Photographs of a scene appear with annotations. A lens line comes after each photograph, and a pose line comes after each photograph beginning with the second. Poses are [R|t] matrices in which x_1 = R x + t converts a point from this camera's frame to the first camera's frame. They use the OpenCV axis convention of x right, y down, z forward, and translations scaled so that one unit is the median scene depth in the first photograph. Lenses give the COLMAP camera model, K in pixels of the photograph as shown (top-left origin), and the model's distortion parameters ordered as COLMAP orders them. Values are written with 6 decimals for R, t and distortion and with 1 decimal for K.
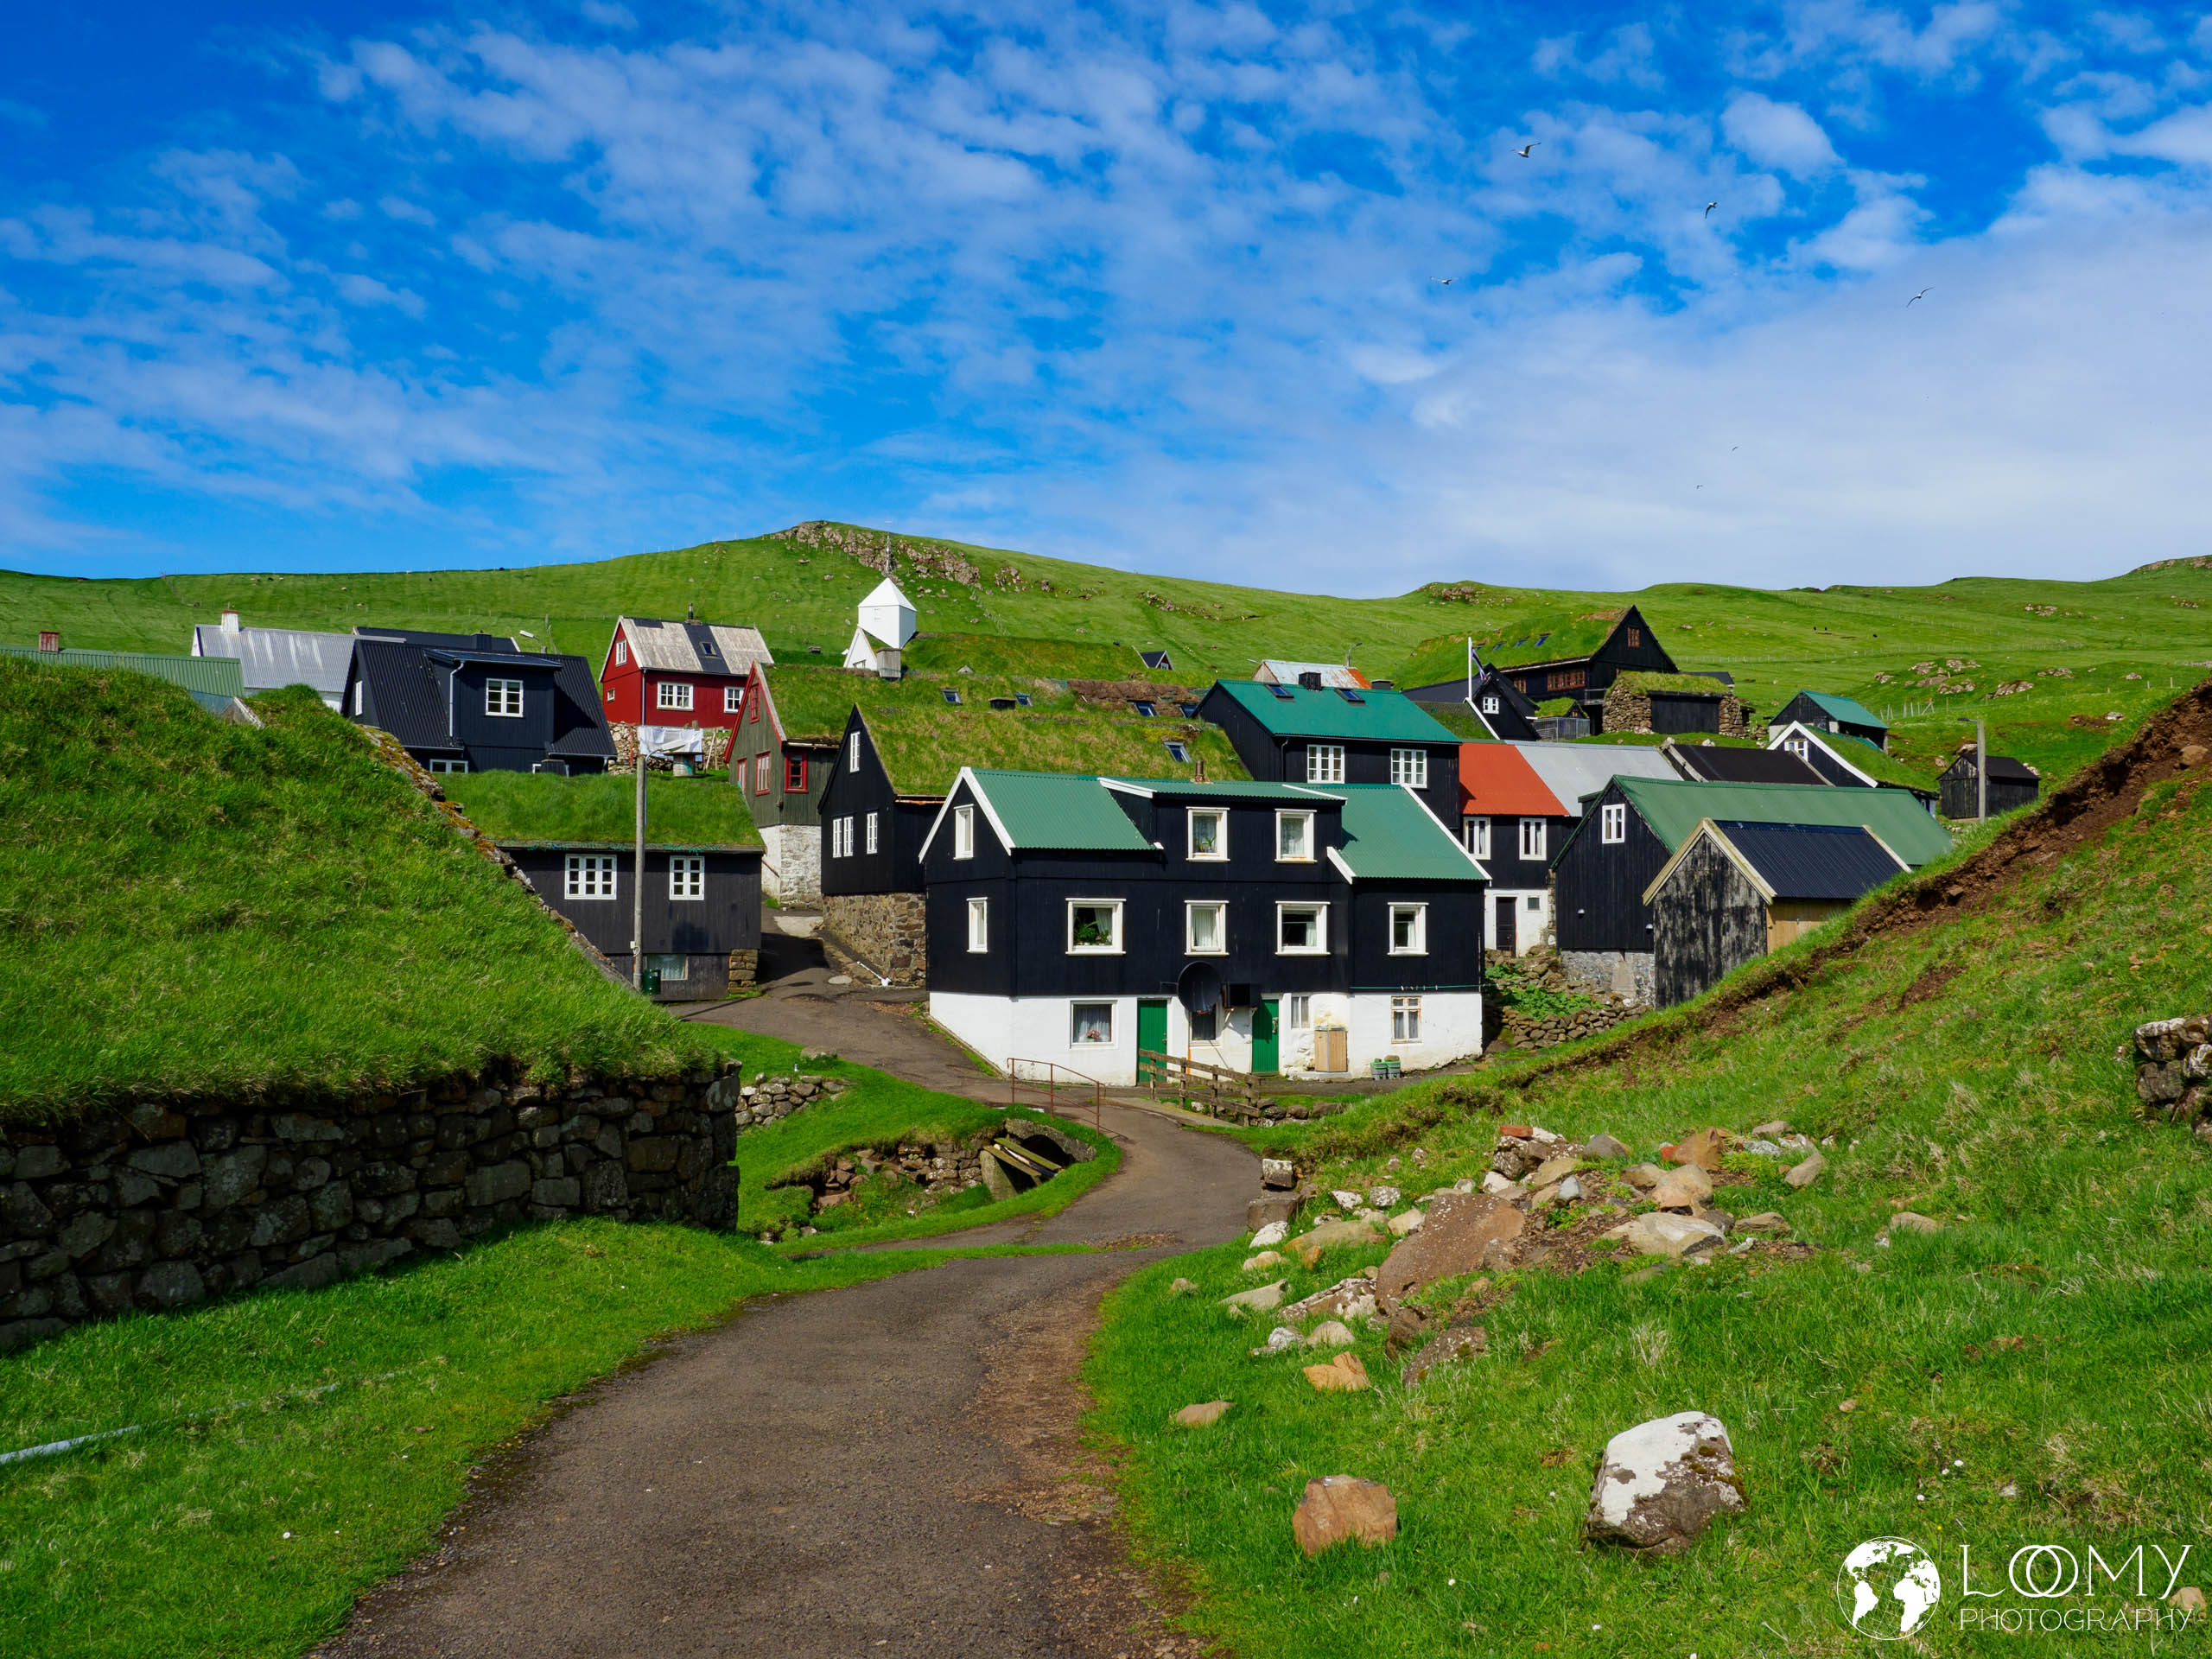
lens RADIAL K [[1938.7, 0, 1106.0], [0, 1938.7, 829.5], [0, 0, 1]] dist [-0.000698, -0.000003]
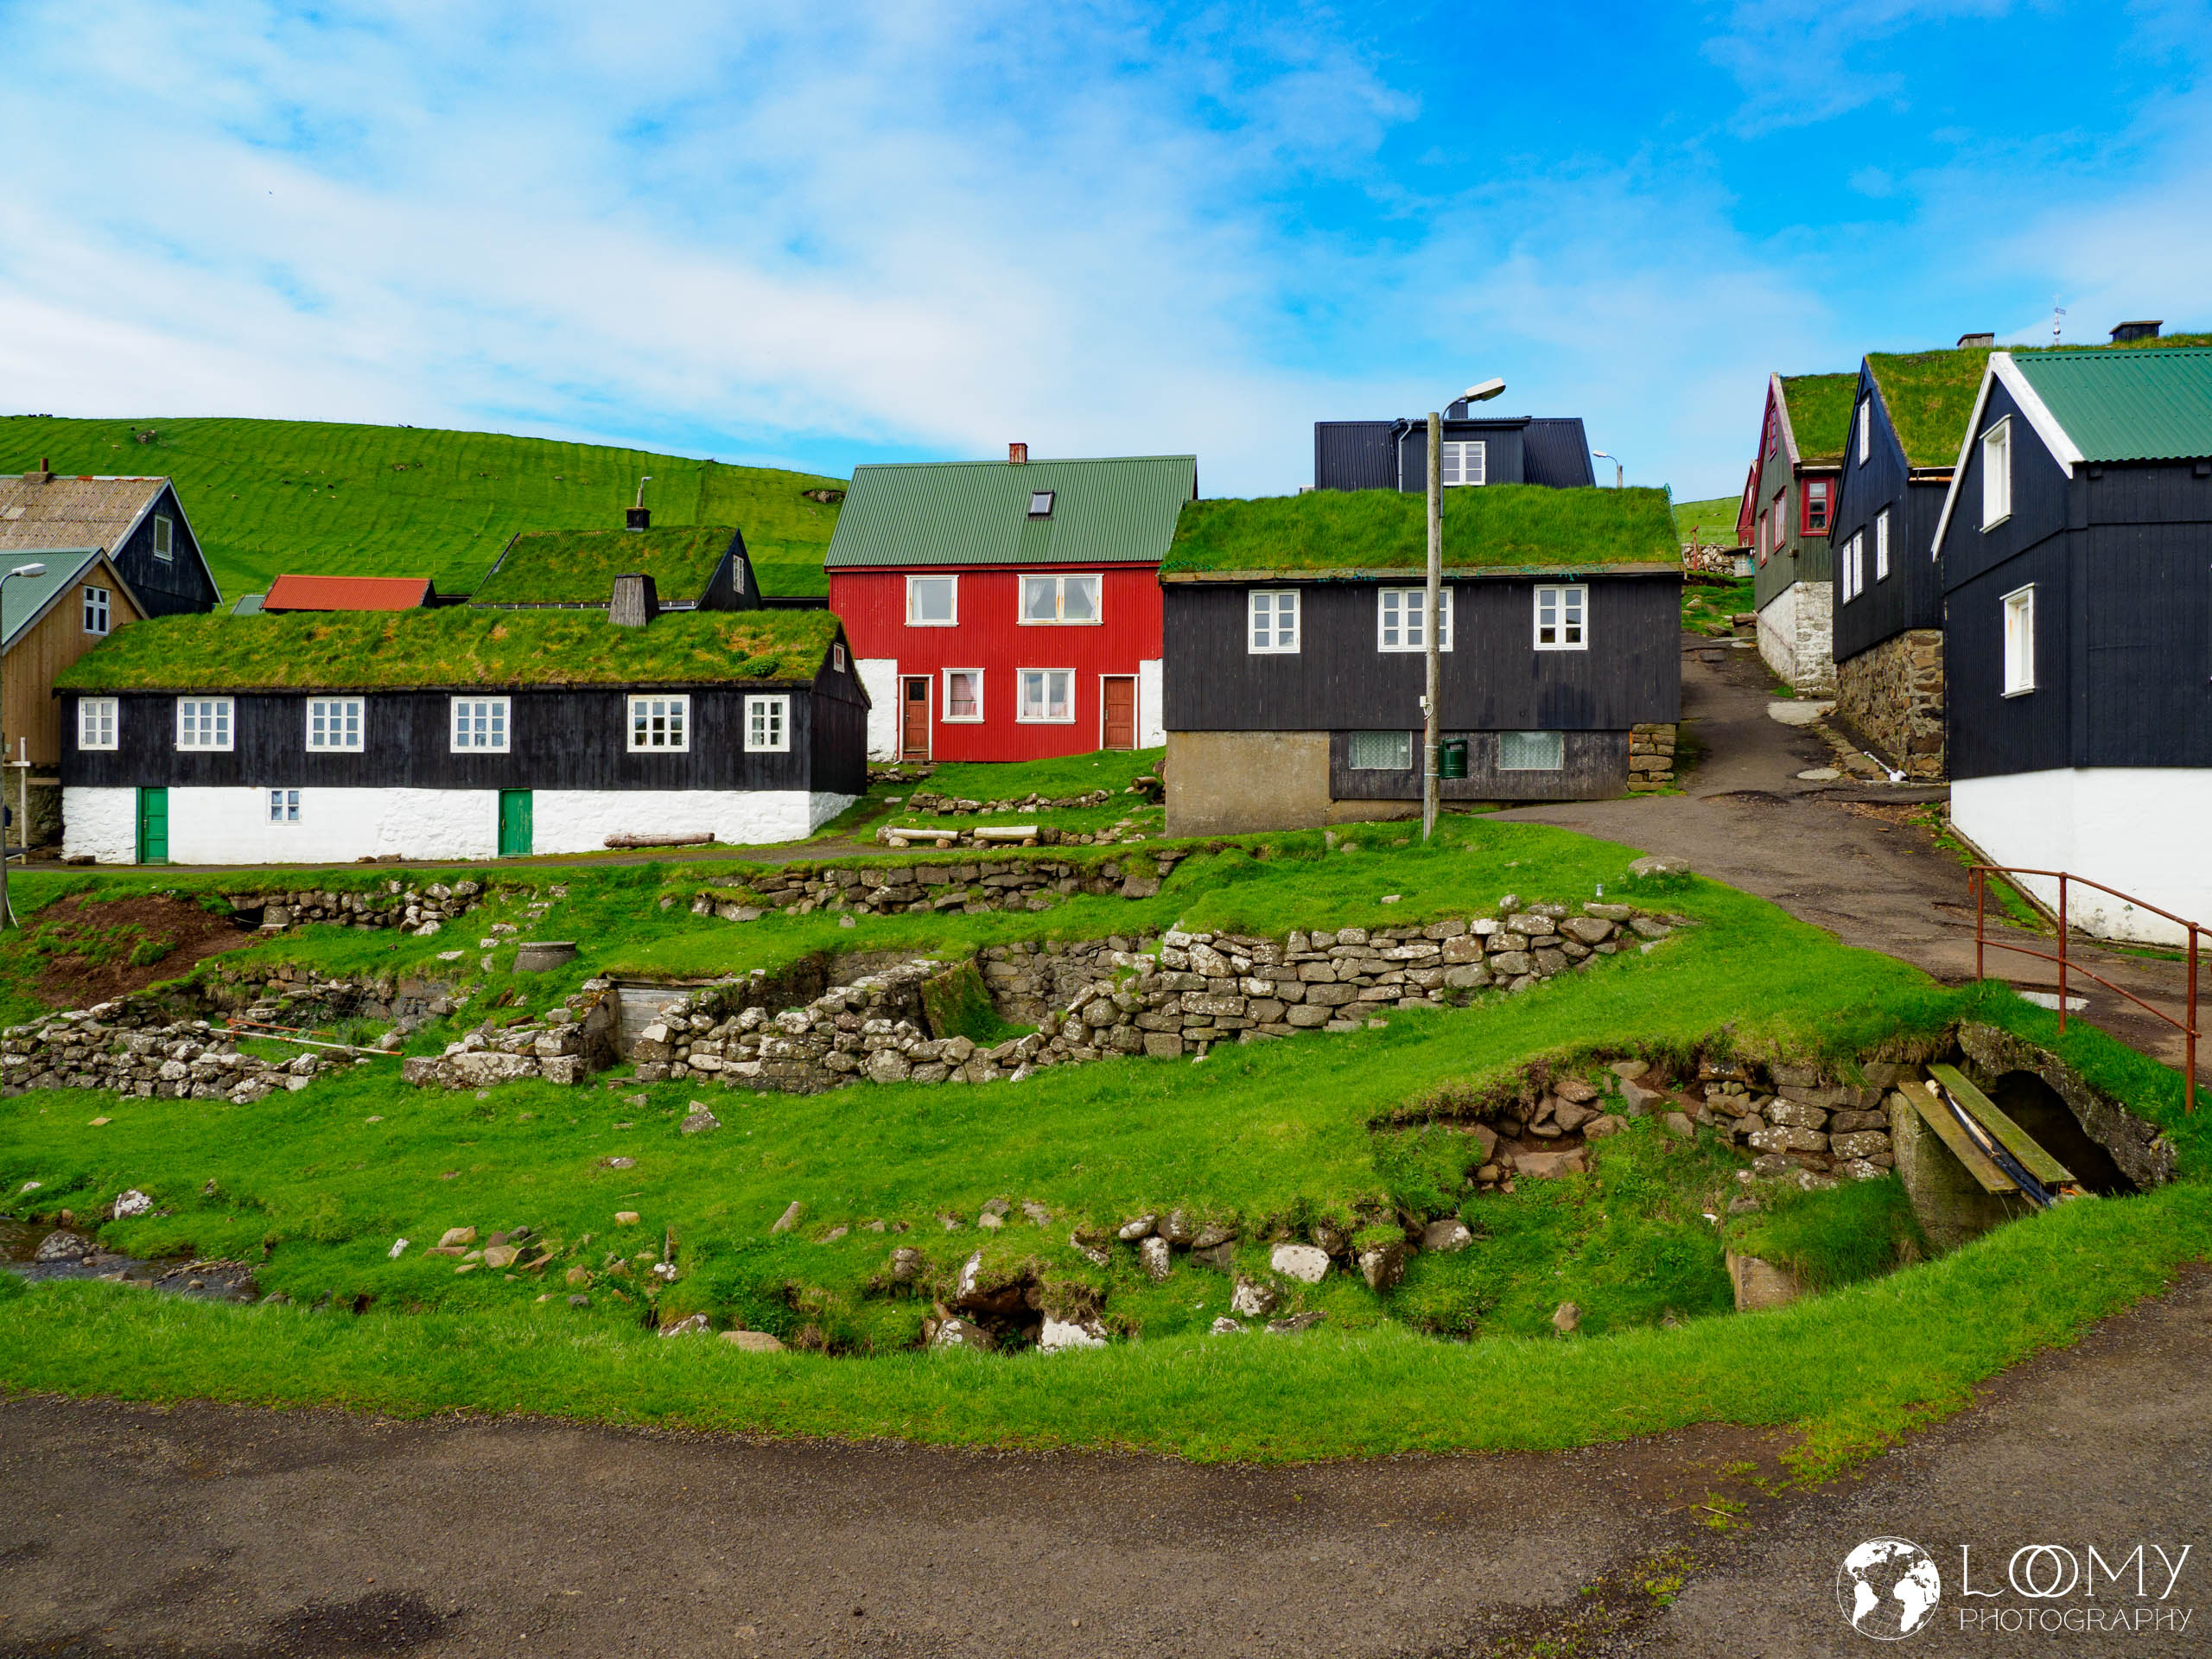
lens RADIAL K [[1580.0, 0, 1106.0], [0, 1580.0, 829.5], [0, 0, 1]] dist [-0.061036, 0.000891]
pose [[0.764287, 0.010414, -0.644792, 0.016506], [0.027203, 0.998459, 0.048371, 0.083517], [0.644302, -0.054510, 0.762826, 0.597086]]
